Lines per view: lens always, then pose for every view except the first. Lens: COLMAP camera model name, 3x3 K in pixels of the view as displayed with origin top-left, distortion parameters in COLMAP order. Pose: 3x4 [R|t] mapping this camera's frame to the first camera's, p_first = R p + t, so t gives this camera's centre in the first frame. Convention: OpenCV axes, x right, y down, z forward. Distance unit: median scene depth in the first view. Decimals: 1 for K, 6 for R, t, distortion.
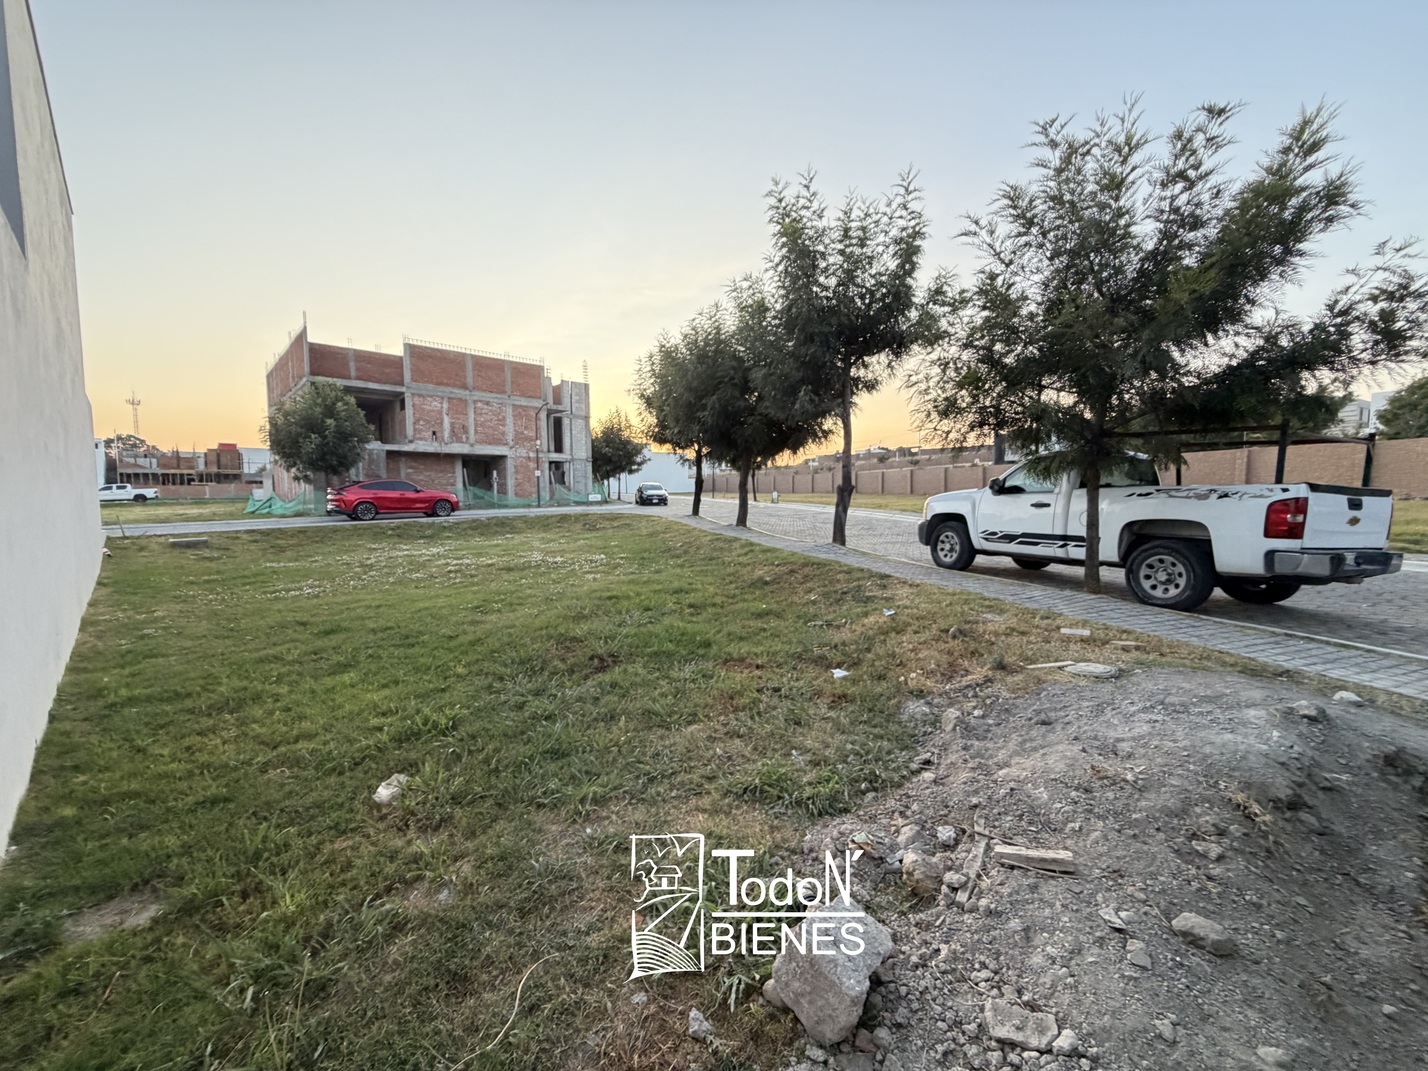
lens RADIAL K [[571.8, 0, 712.9], [0, 571.8, 534.4], [0, 0, 1]] dist [0.000469, -0.000174]
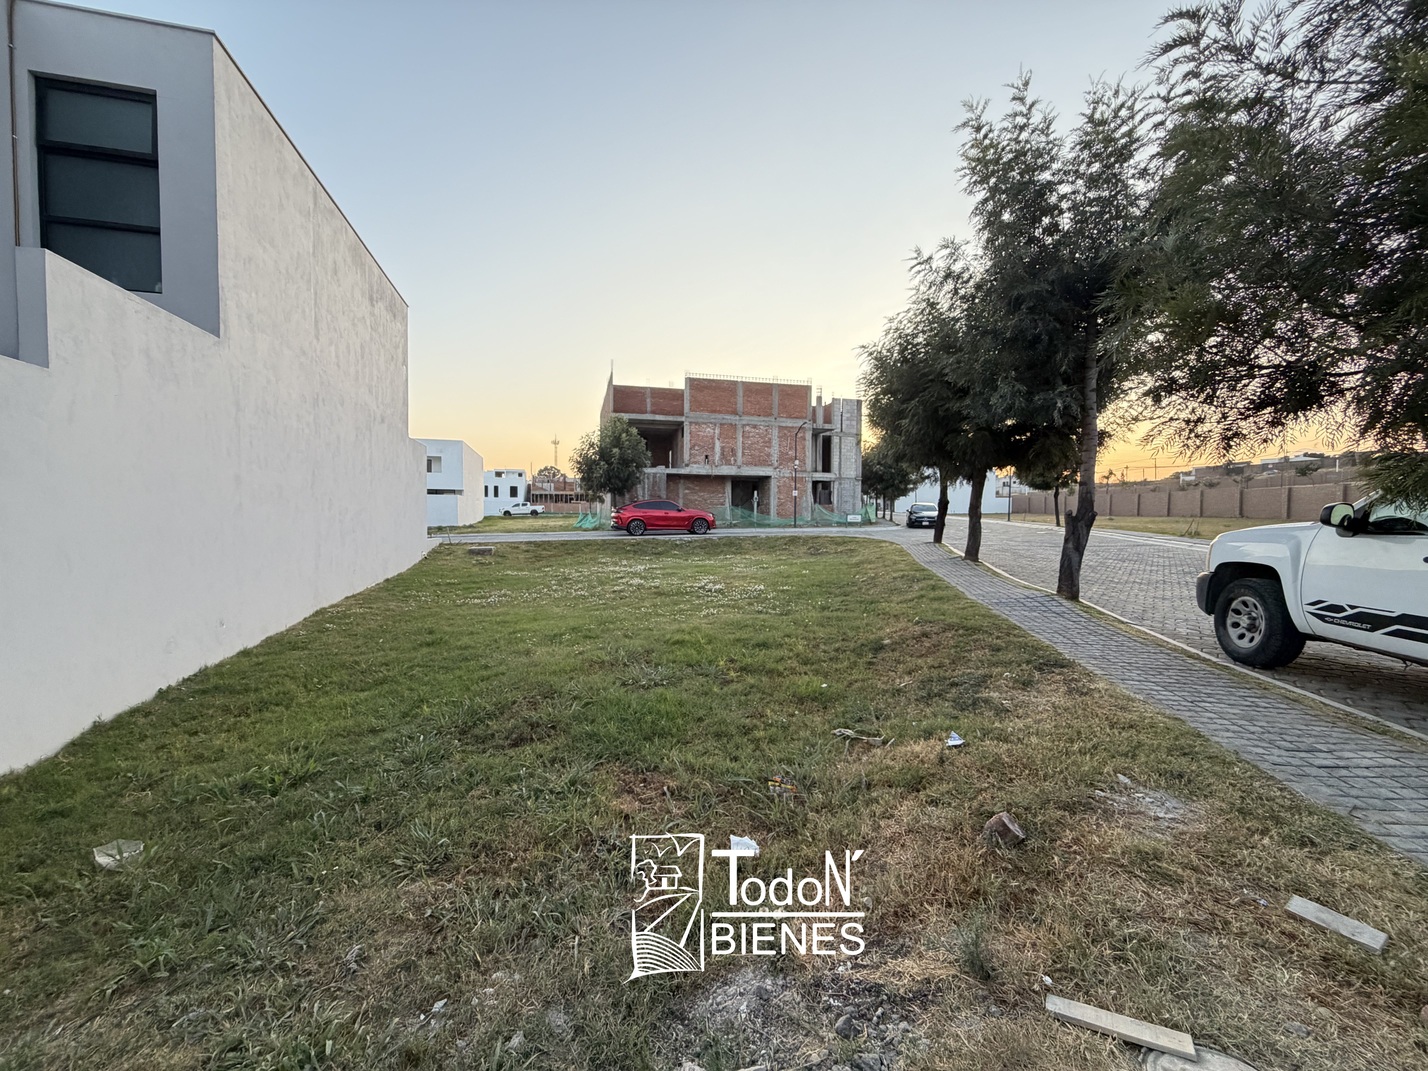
lens RADIAL K [[571.8, 0, 712.0], [0, 571.8, 533.3], [0, 0, 1]] dist [0.000469, -0.000174]
pose [[0.864387, 0.030714, -0.501888, 0.072703], [-0.048284, 0.998590, -0.022047, -0.008840], [0.500504, 0.043290, 0.864651, 0.072176]]
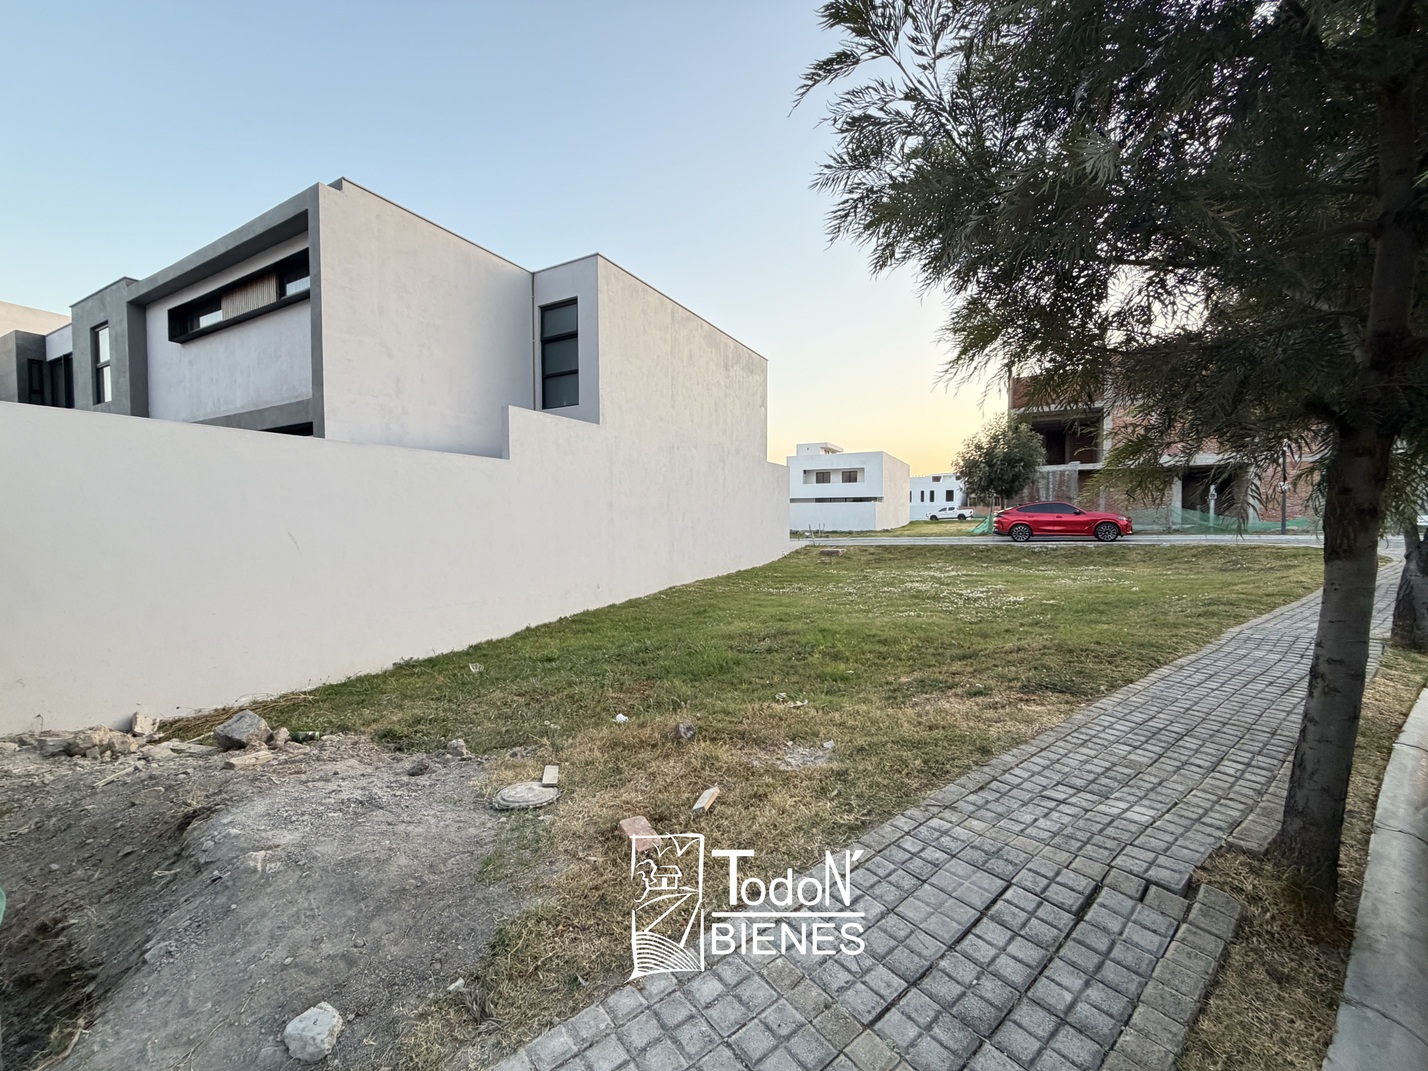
lens RADIAL K [[571.8, 0, 710.1], [0, 571.8, 534.2], [0, 0, 1]] dist [0.000469, -0.000174]
pose [[0.276109, 0.033024, -0.960559, 0.185728], [-0.061377, 0.997975, 0.016667, -0.016364], [0.959165, 0.054354, 0.277577, 0.130632]]
